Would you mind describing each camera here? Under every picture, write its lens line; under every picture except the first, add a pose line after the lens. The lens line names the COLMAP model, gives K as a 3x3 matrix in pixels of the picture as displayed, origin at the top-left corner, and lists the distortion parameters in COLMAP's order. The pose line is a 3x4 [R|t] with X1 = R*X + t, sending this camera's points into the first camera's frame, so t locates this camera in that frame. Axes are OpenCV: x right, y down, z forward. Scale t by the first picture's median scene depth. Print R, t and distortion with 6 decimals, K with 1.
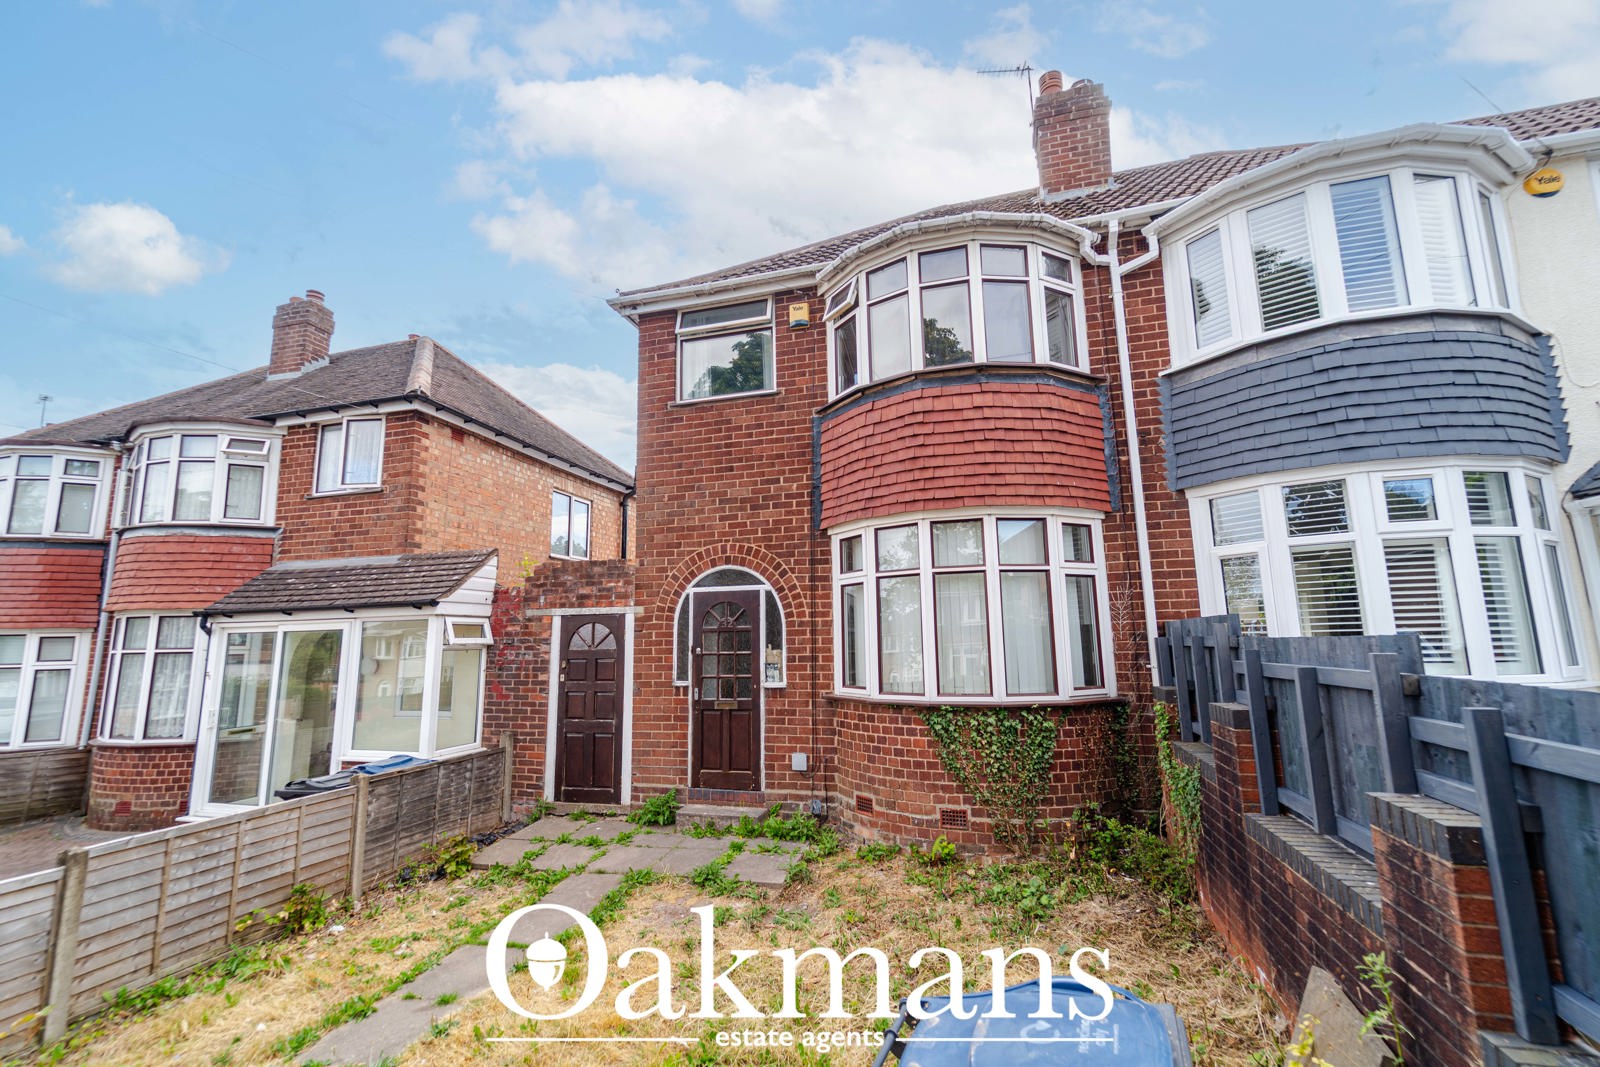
lens RADIAL K [[697.4, 0, 795.0], [0, 697.4, 530.3], [0, 0, 1]] dist [-0.015123, -0.000795]
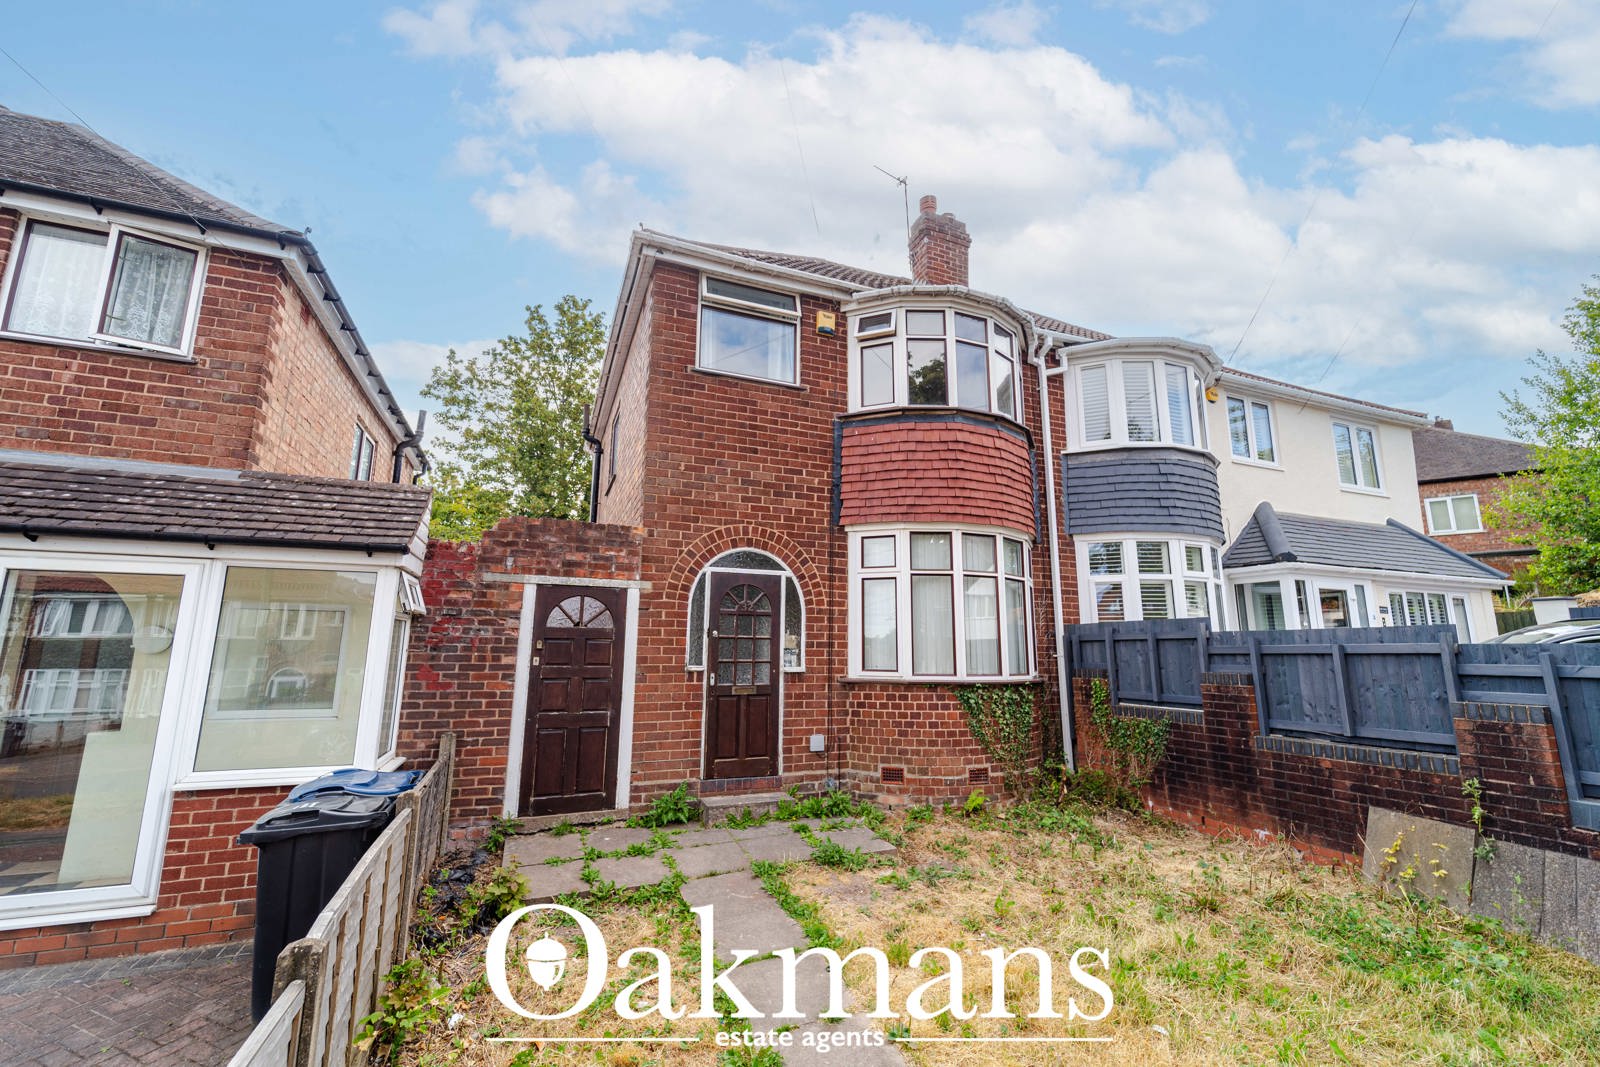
lens RADIAL K [[655.5, 0, 803.5], [0, 655.5, 531.1], [0, 0, 1]] dist [-0.019254, -0.000152]
pose [[0.775986, 0.136120, 0.615887, -0.618365], [-0.123446, 0.990328, -0.063341, 0.077655], [-0.618552, -0.026877, 0.785284, 0.234900]]
